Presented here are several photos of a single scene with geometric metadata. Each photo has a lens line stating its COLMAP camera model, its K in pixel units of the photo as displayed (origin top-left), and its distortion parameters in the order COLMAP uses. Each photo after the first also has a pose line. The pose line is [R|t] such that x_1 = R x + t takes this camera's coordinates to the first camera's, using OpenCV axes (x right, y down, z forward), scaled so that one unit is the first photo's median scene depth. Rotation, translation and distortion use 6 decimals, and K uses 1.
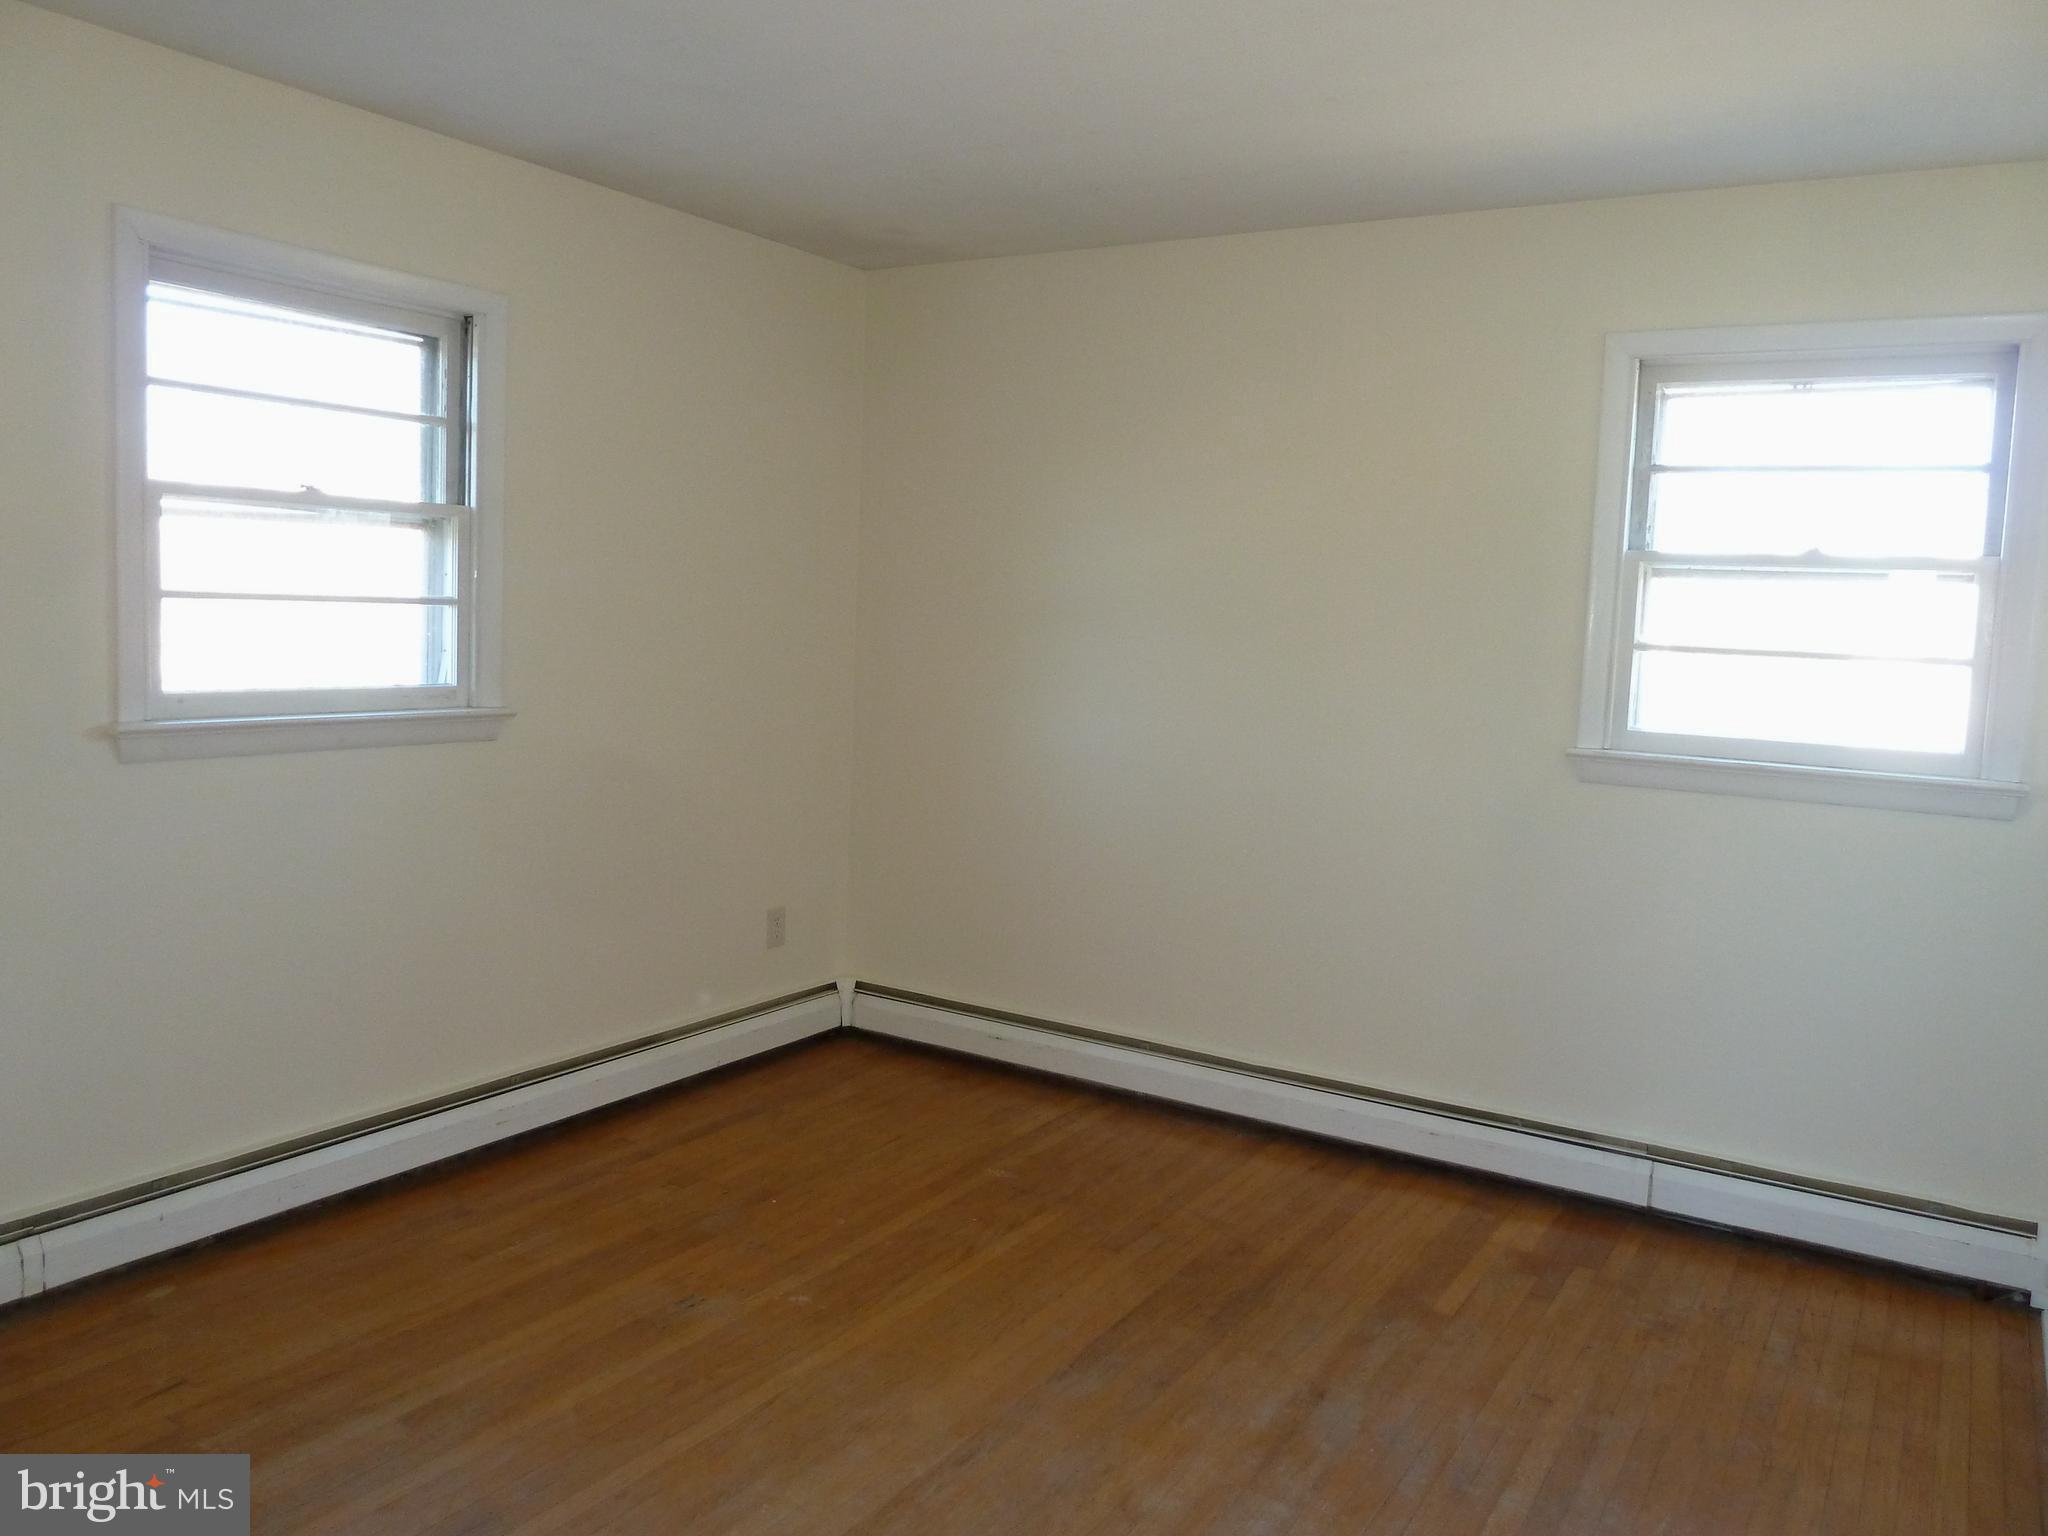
lens RADIAL K [[1511.3, 0, 1013.5], [0, 1511.3, 750.6], [0, 0, 1]] dist [-0.045786, 0.014287]
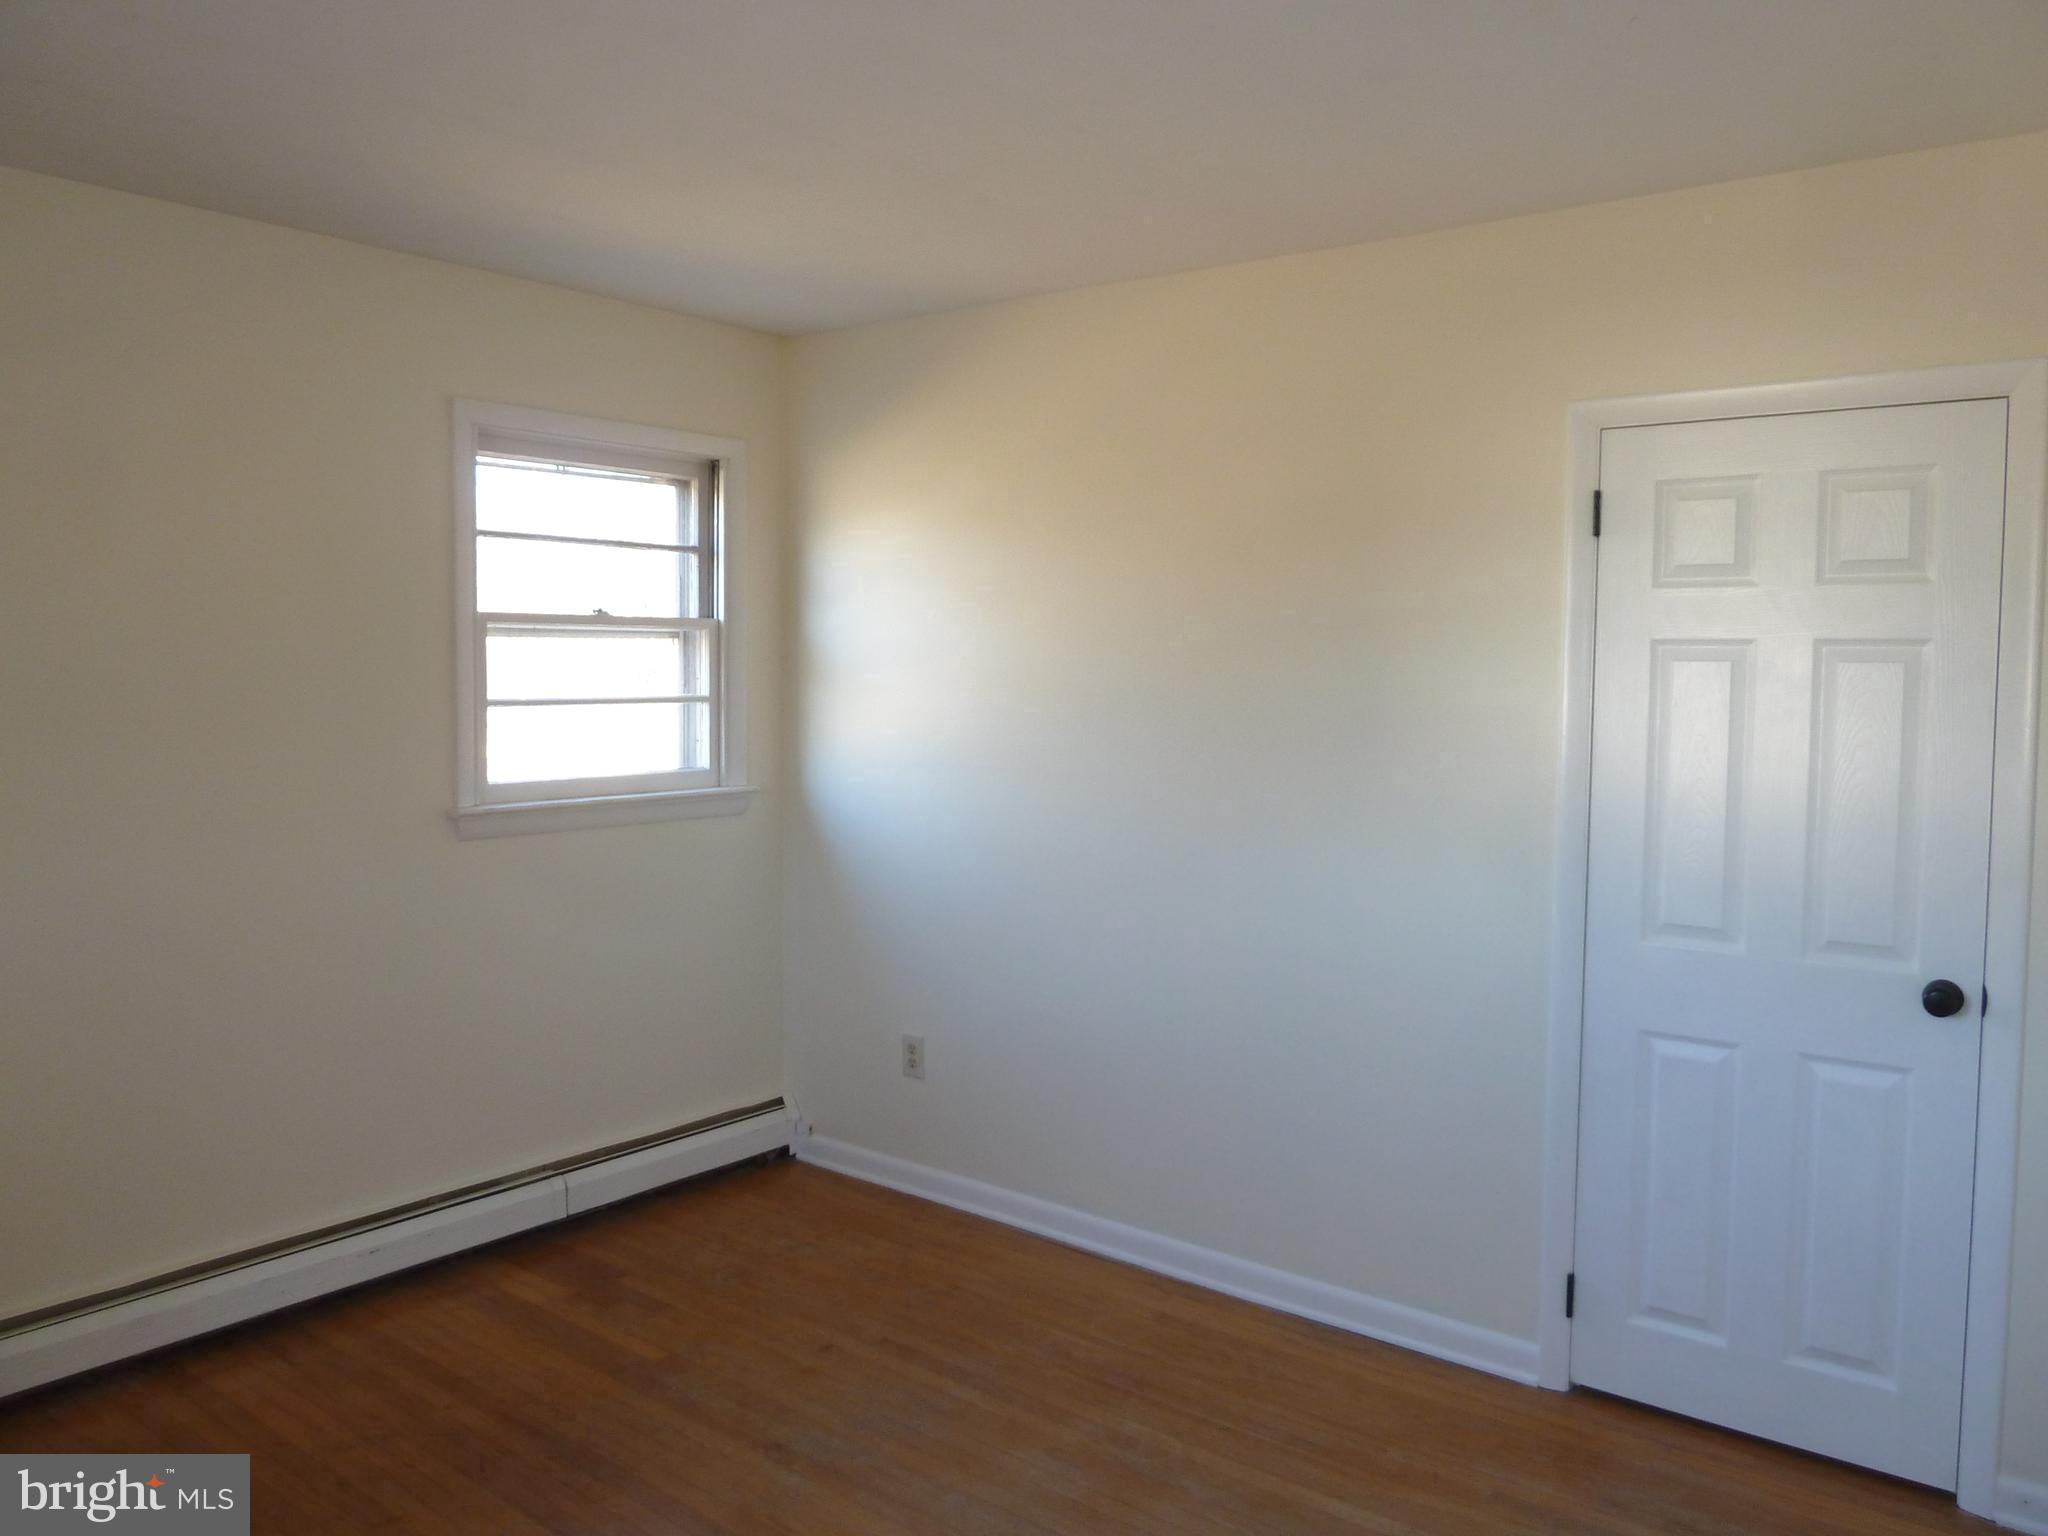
lens RADIAL K [[1511.3, 0, 1013.5], [0, 1511.3, 750.6], [0, 0, 1]] dist [-0.045786, 0.014287]
pose [[0.112101, -0.093769, 0.989263, -0.614531], [0.093663, 0.992103, 0.083425, -0.095042], [-0.989273, 0.083305, 0.119999, 0.550495]]
